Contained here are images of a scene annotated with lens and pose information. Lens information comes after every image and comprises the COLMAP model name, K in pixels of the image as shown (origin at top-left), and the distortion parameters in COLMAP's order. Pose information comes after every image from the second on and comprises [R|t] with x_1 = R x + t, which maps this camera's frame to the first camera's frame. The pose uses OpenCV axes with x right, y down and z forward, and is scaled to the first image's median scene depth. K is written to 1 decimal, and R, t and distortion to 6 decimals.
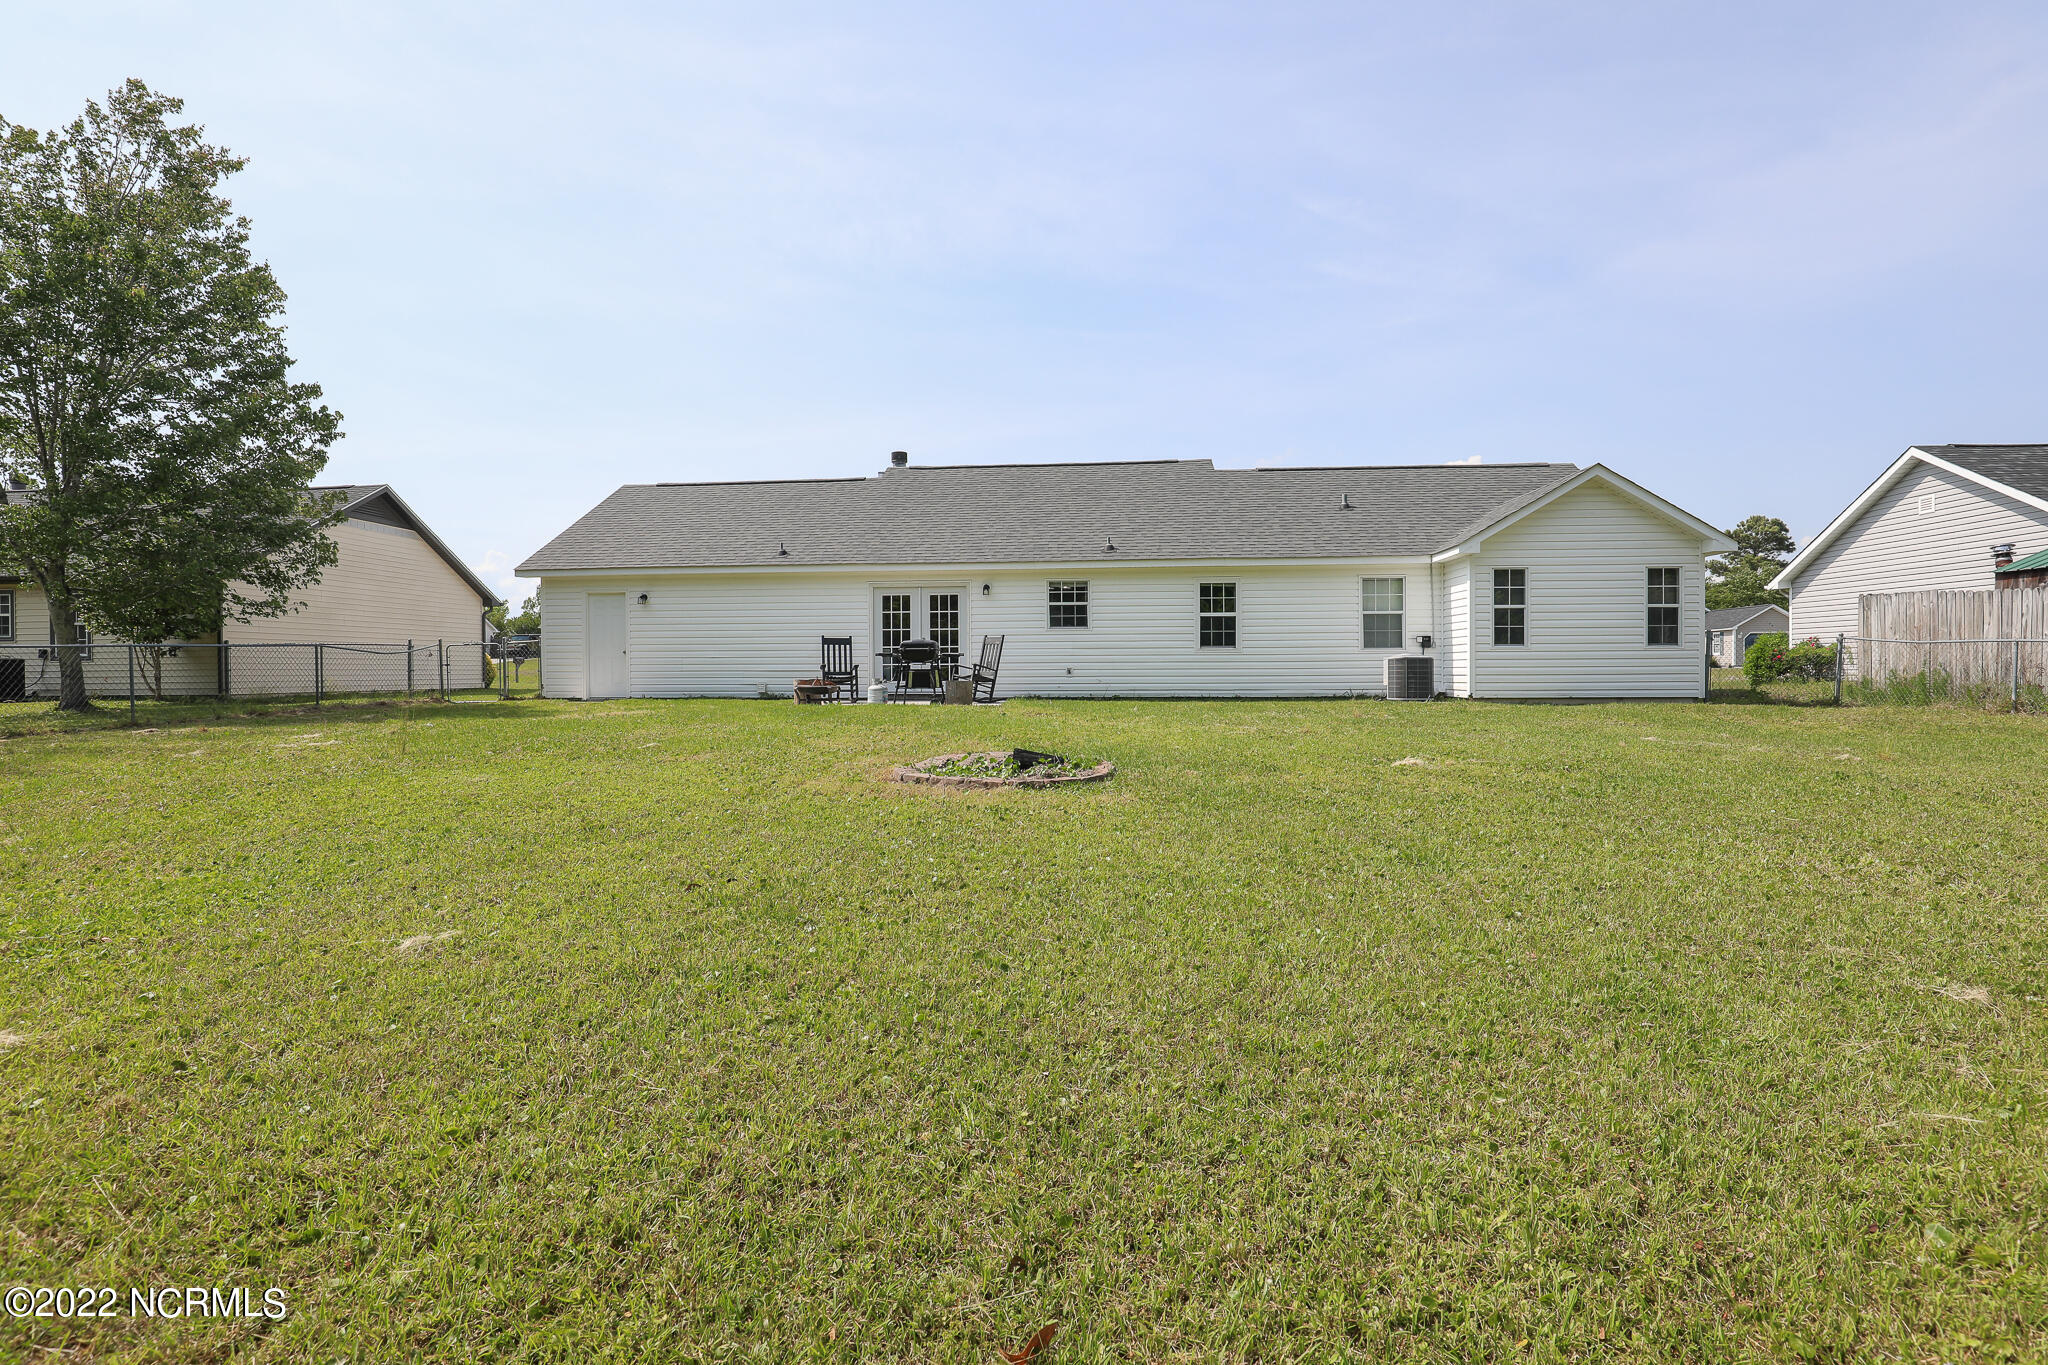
lens RADIAL K [[943.7, 0, 1014.3], [0, 943.7, 664.7], [0, 0, 1]] dist [-0.037070, 0.006530]
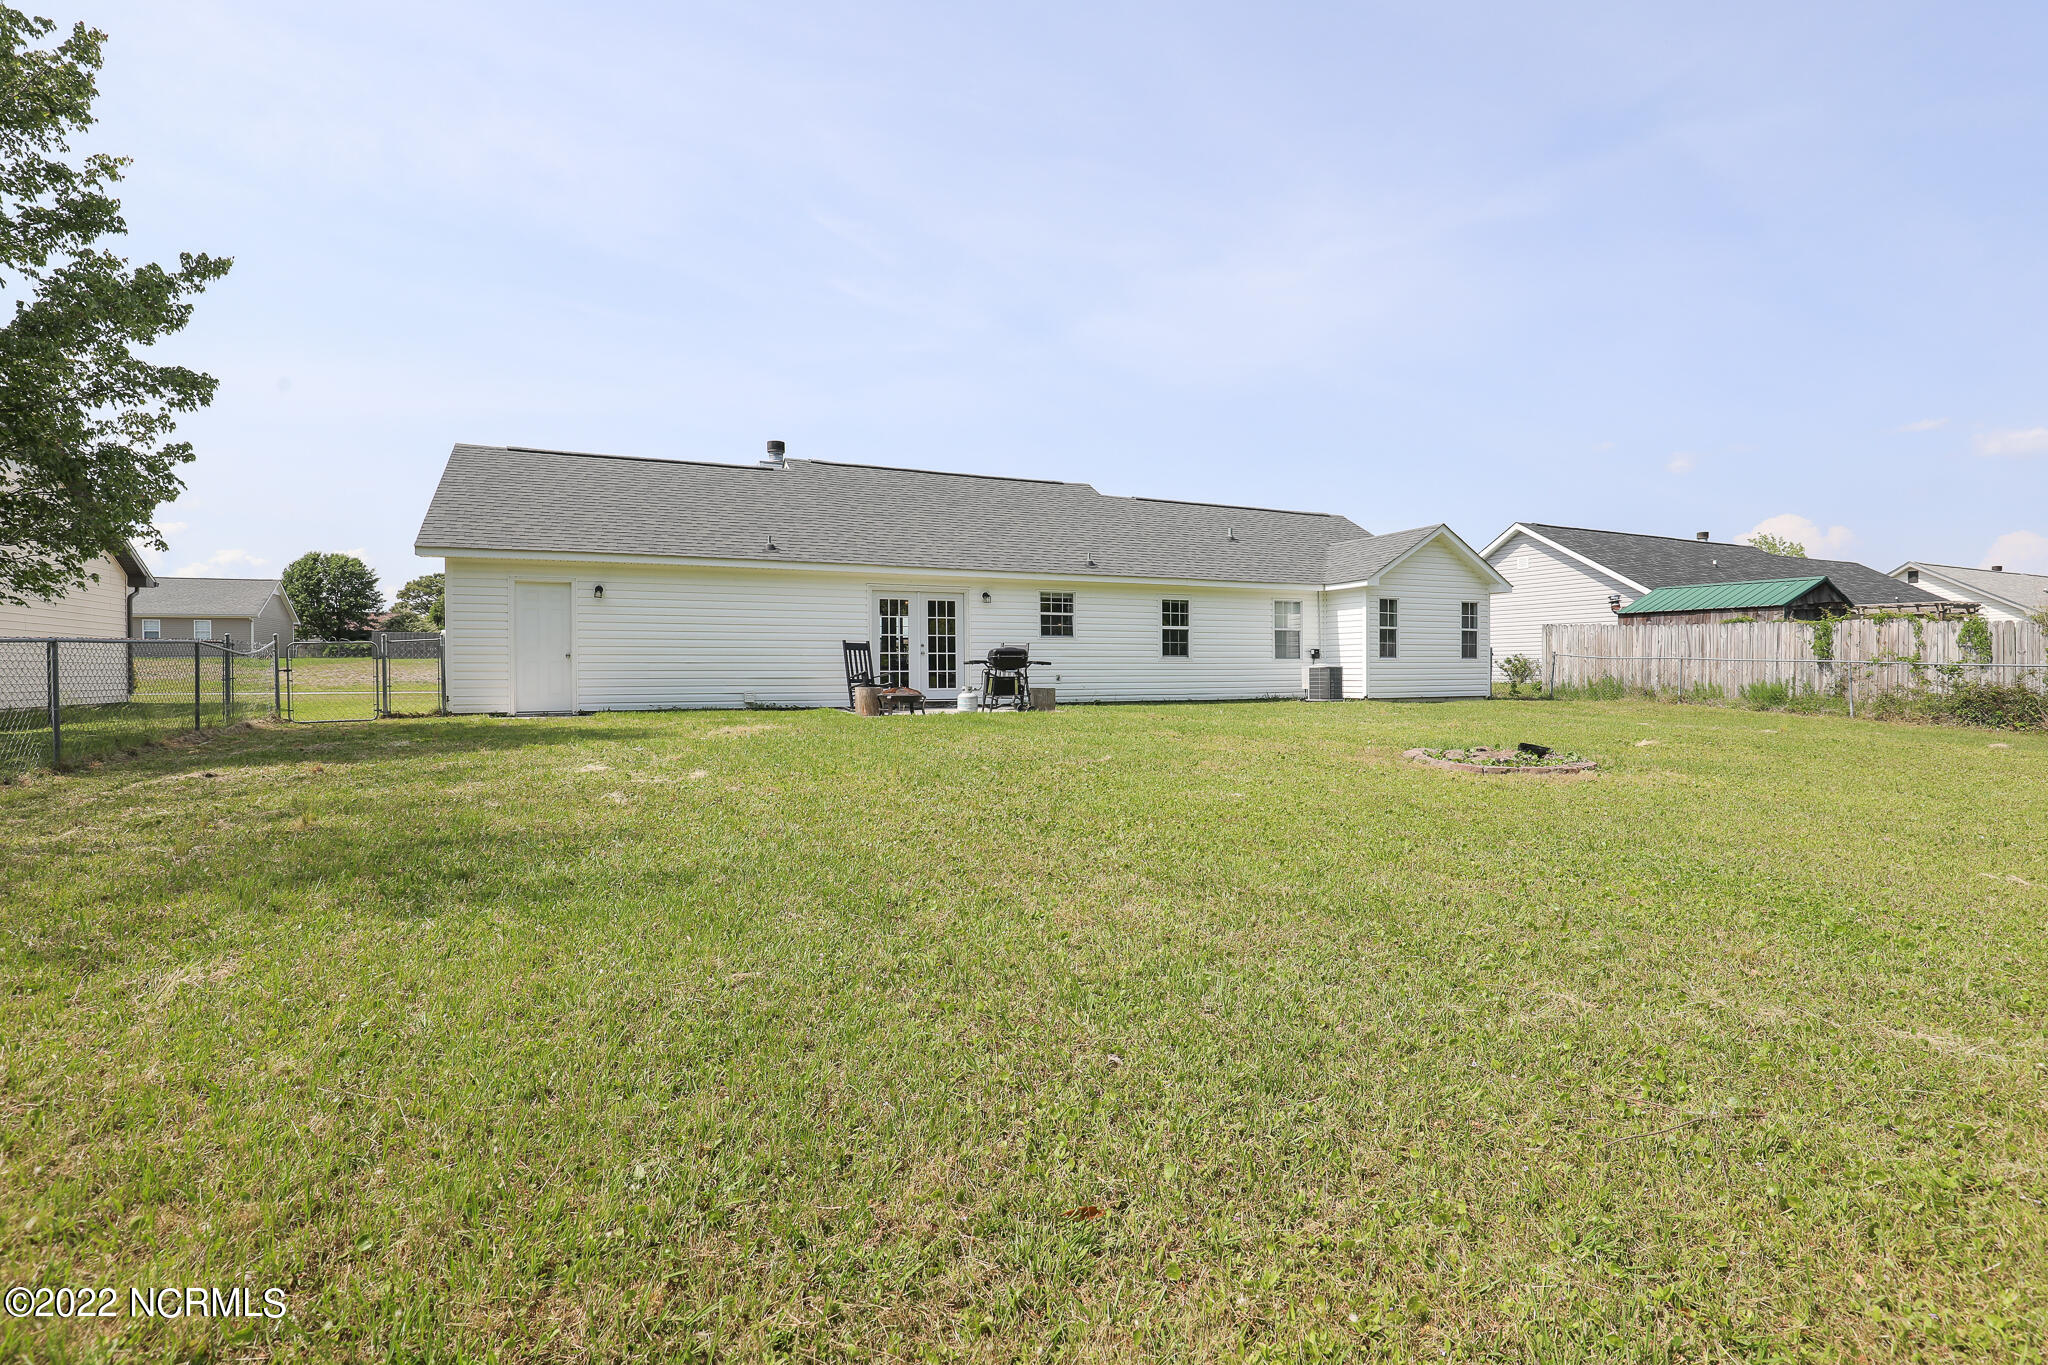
lens RADIAL K [[943.7, 0, 1014.3], [0, 943.7, 664.7], [0, 0, 1]] dist [-0.037070, 0.006530]
pose [[0.873064, 0.004815, 0.487583, -0.507435], [-0.003927, 0.999988, -0.002843, -0.004689], [-0.487591, 0.000568, 0.873072, 0.101904]]
